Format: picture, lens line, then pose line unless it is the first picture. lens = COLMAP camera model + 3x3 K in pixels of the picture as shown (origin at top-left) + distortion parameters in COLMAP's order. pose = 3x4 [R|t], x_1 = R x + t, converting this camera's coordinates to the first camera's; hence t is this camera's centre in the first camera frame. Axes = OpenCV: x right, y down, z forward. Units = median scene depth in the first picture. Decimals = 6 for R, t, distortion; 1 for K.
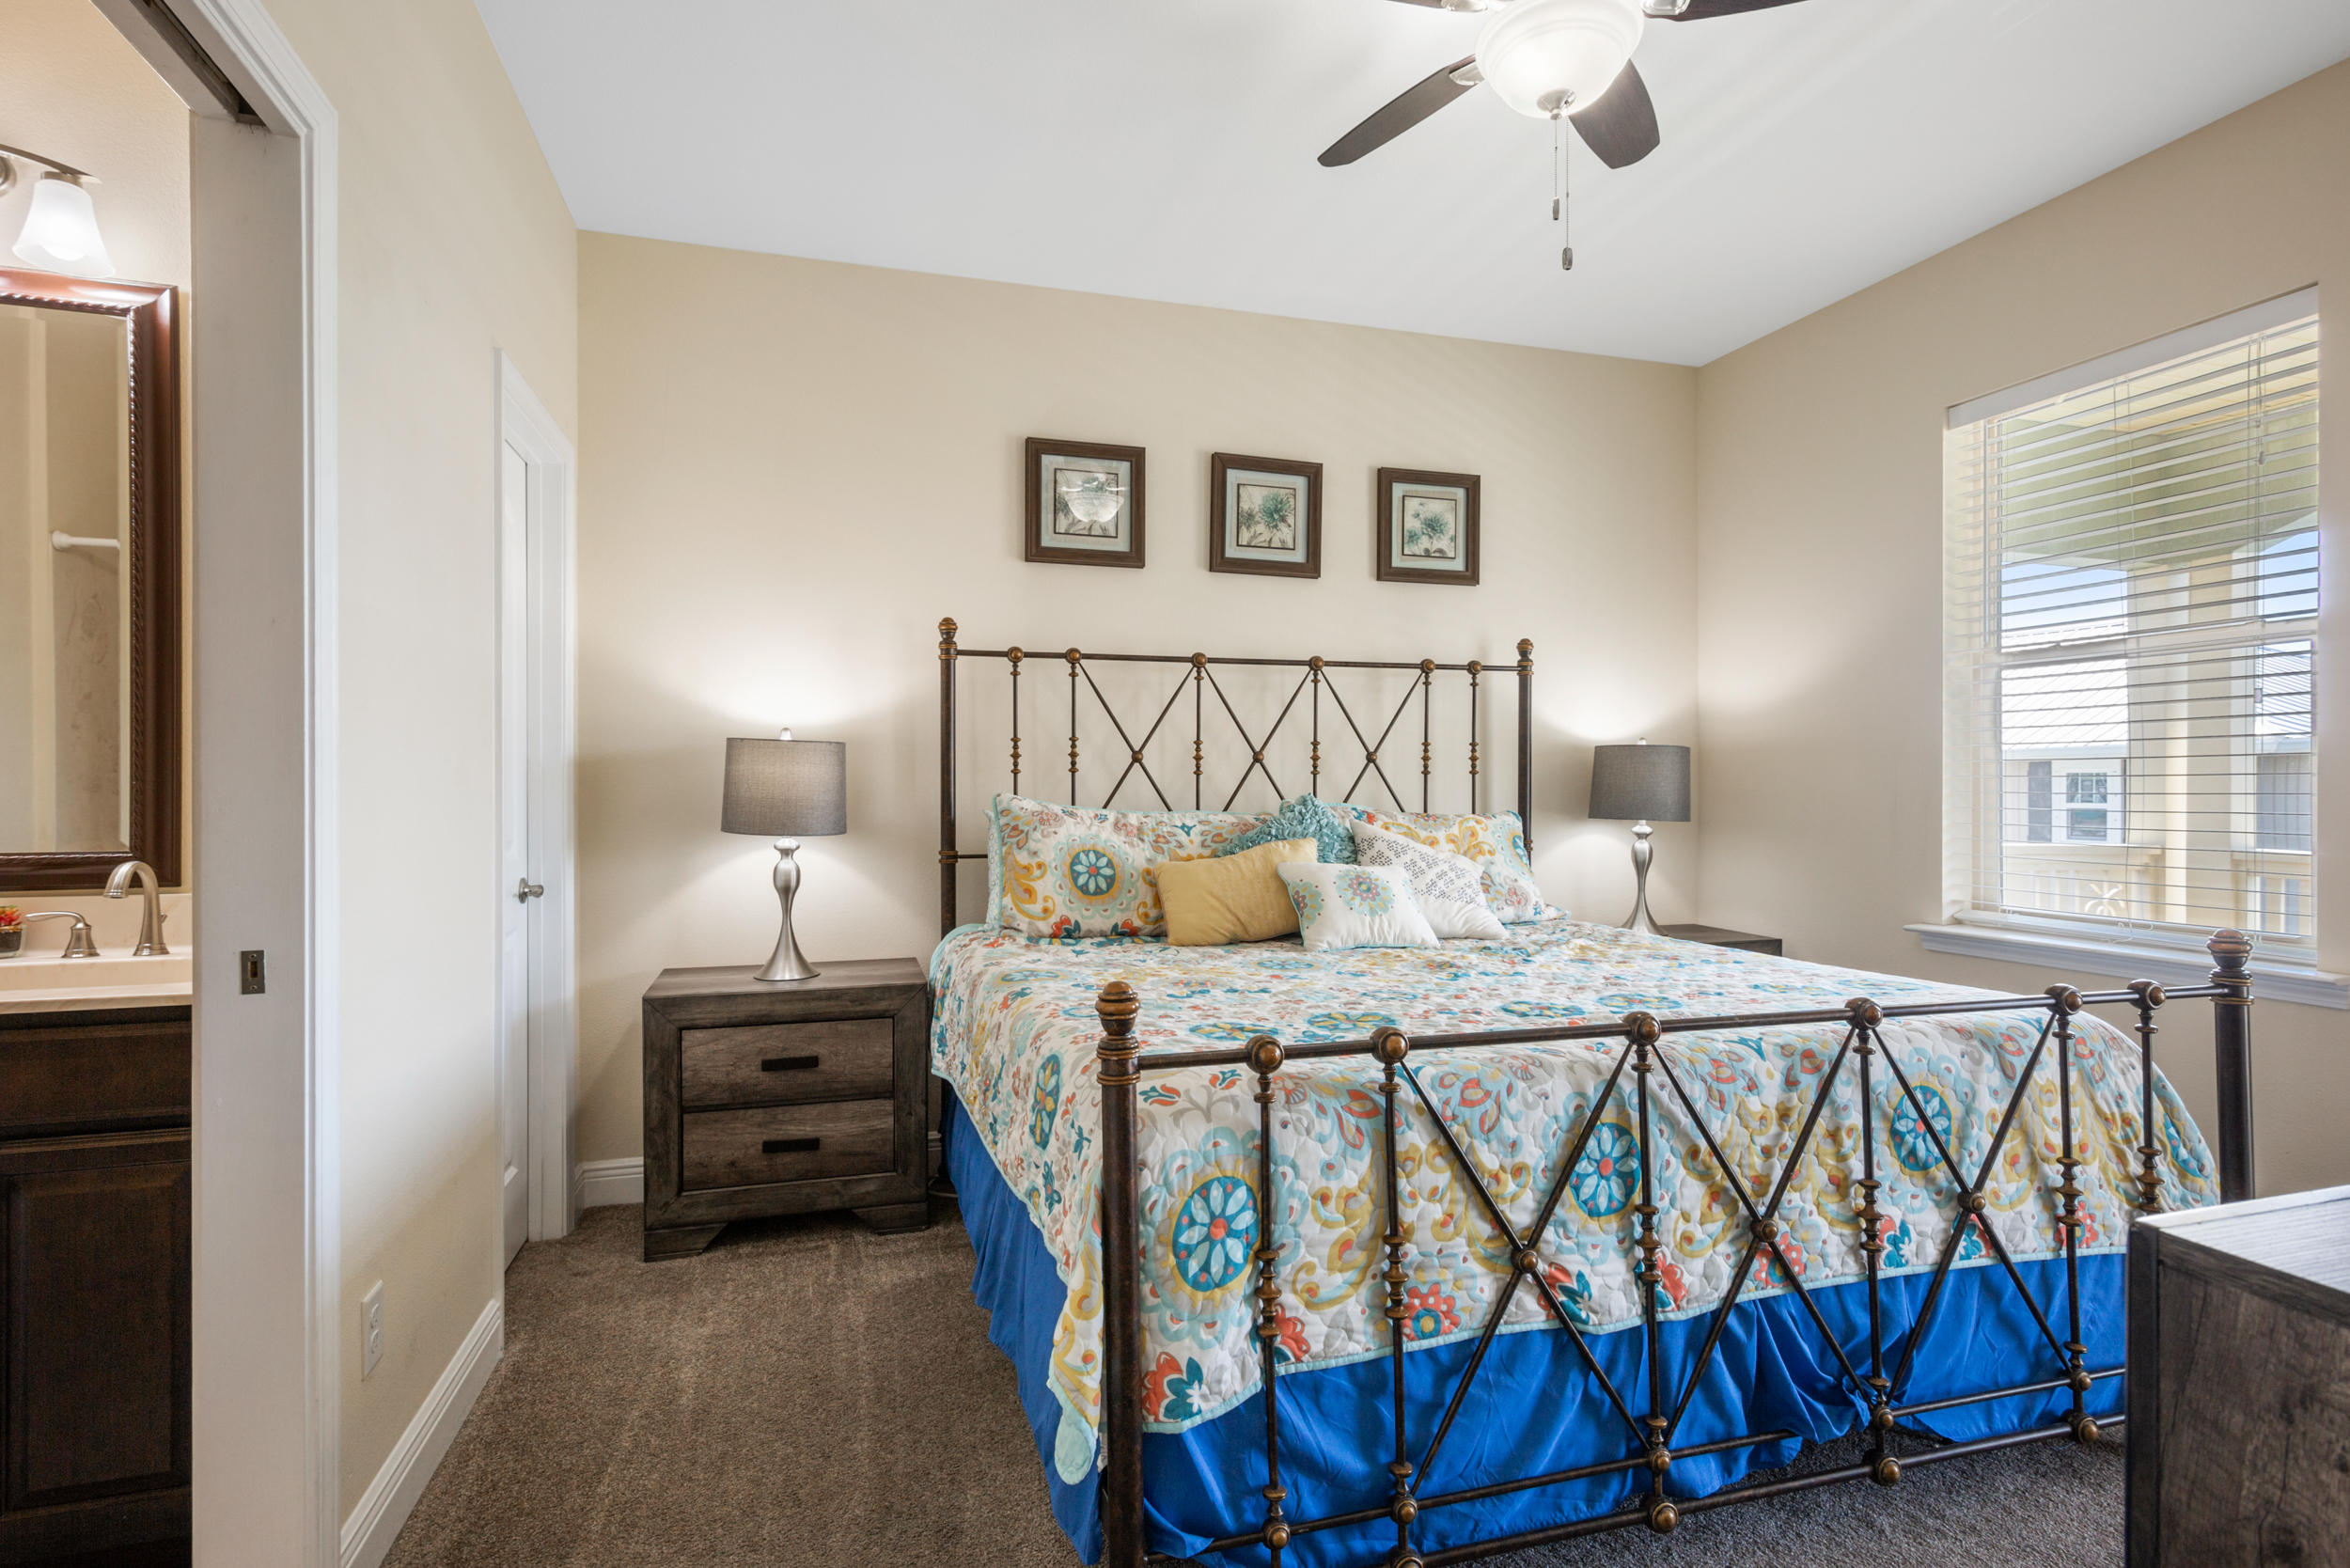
lens RADIAL K [[1101.3, 0, 1126.2], [0, 1101.3, 784.1], [0, 0, 1]] dist [-0.000959, -0.000045]
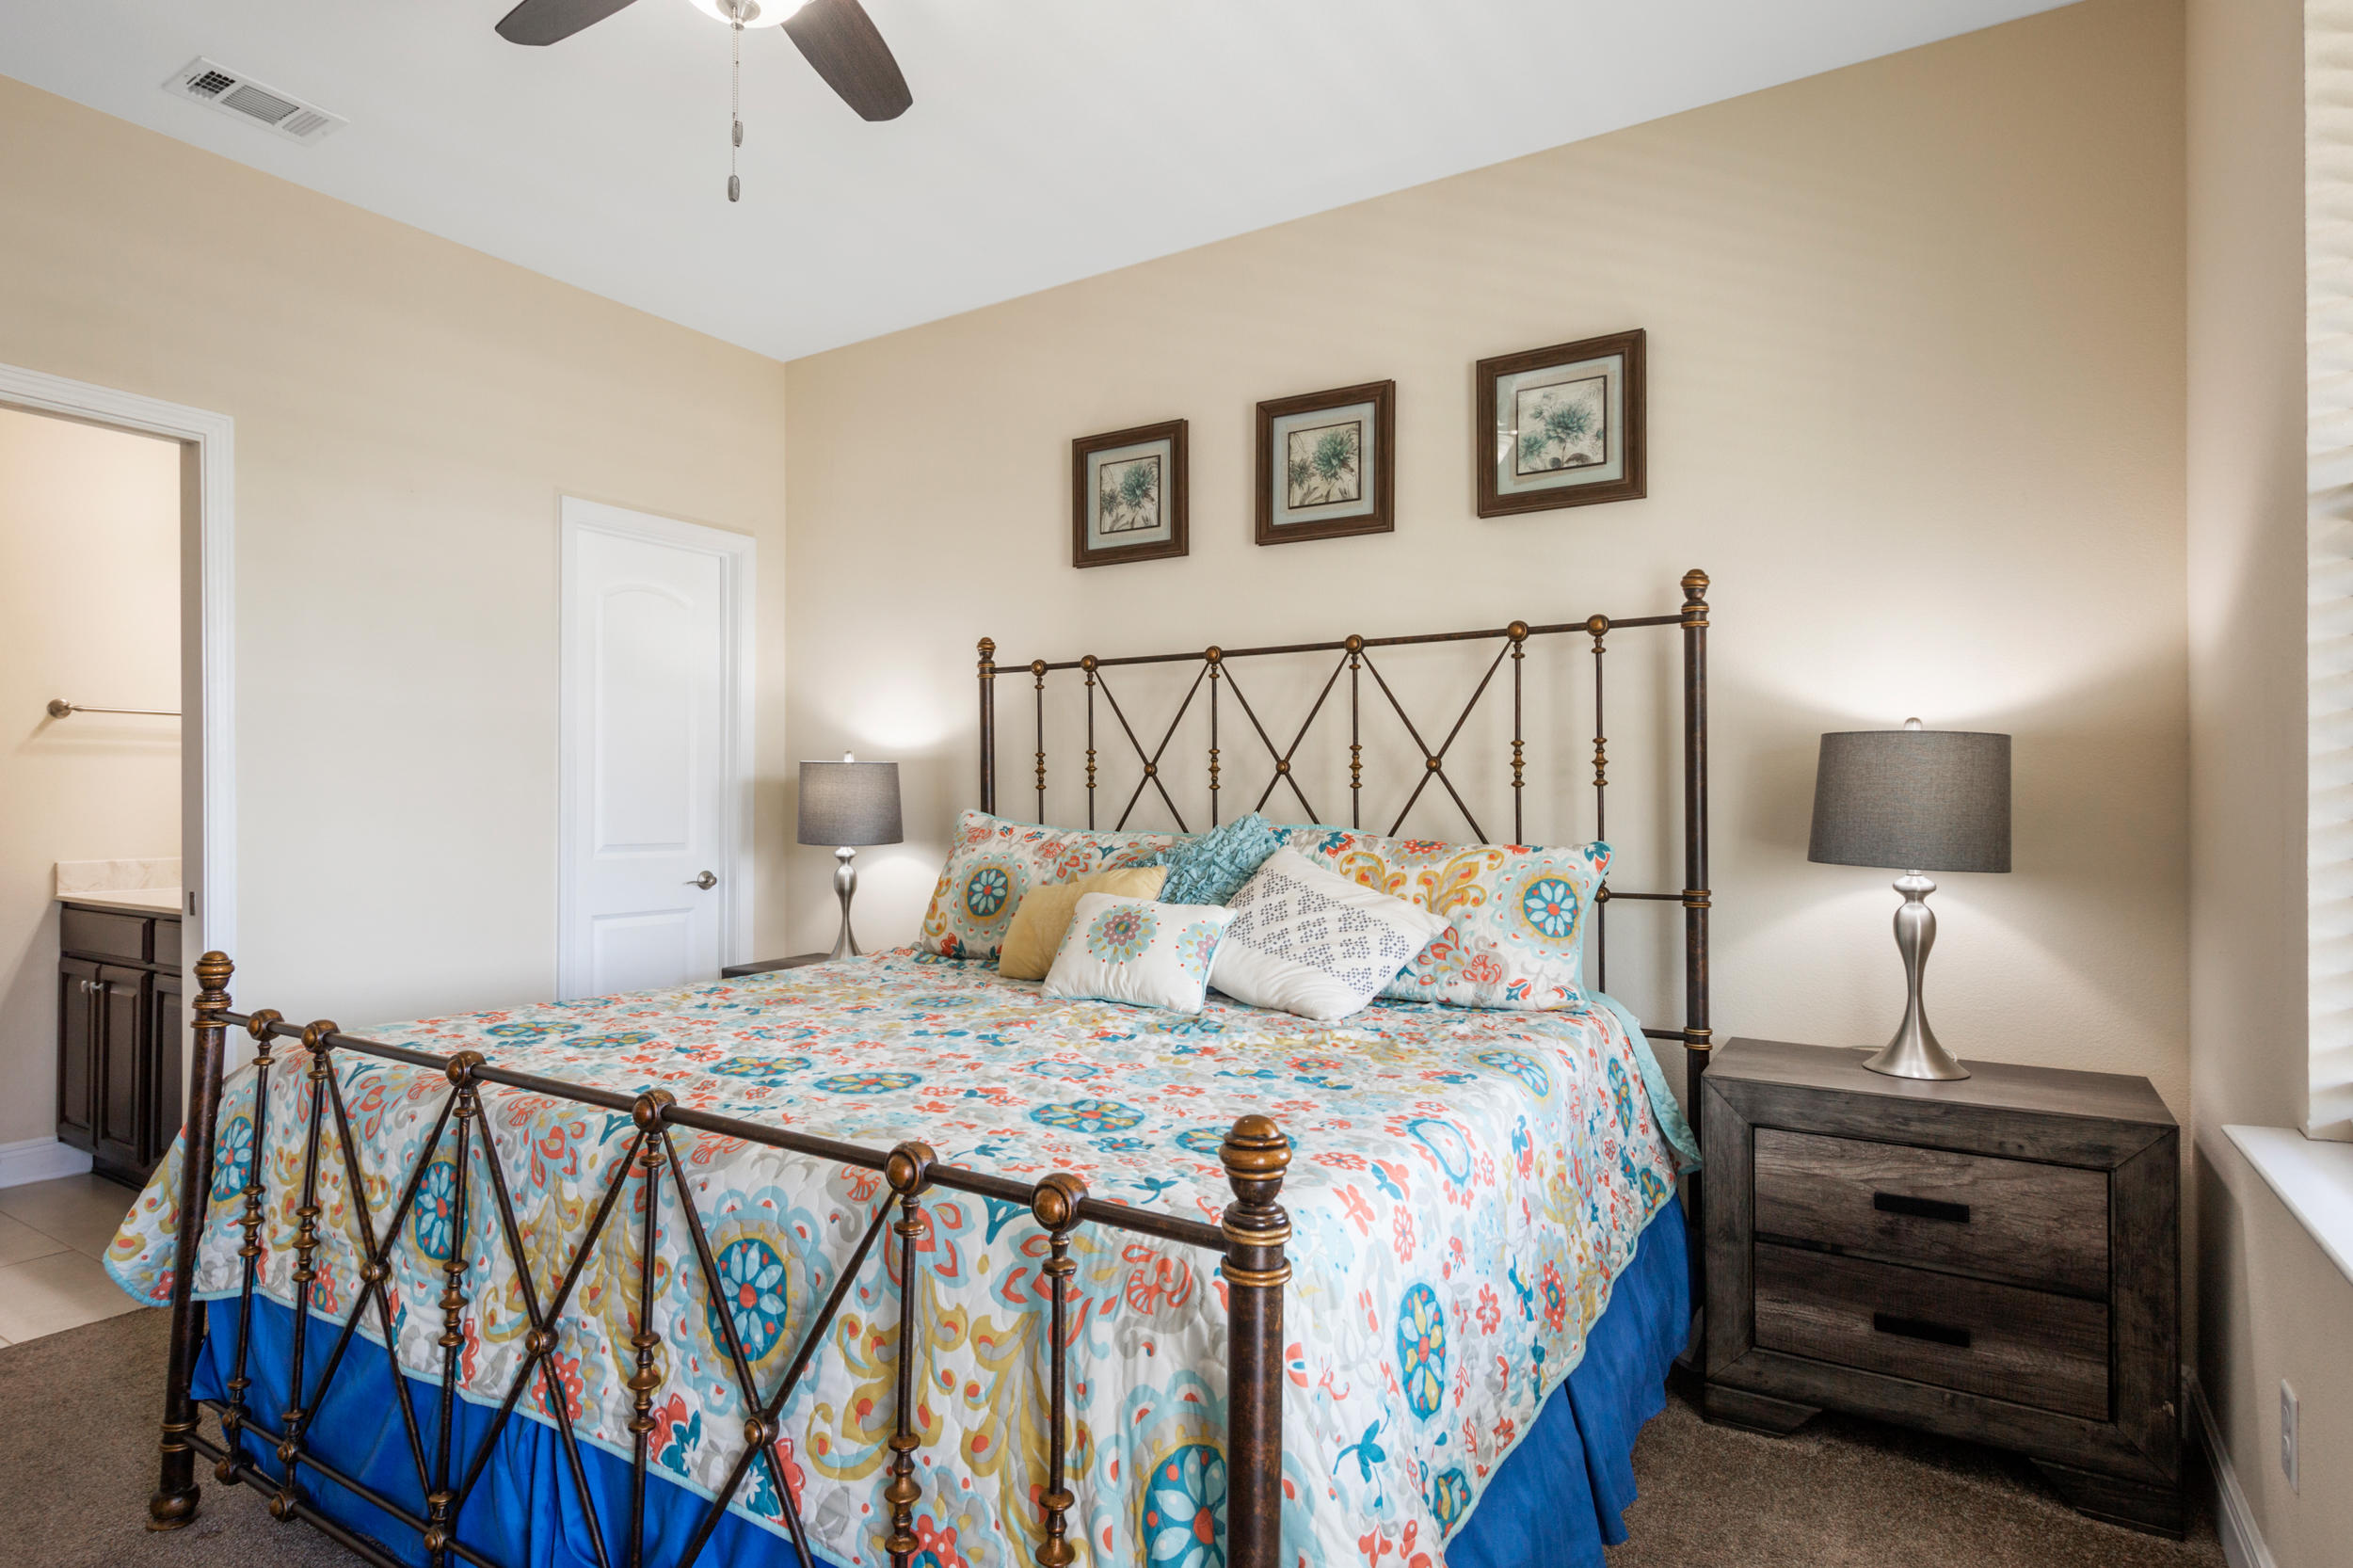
lens RADIAL K [[1226.1, 0, 1176.5], [0, 1226.1, 784.0], [0, 0, 1]] dist [0.004830, -0.000012]
pose [[0.673510, -0.007909, -0.739136, 0.754651], [0.000813, 0.999950, -0.009959, -0.003226], [0.739178, 0.006107, 0.673483, 0.343997]]
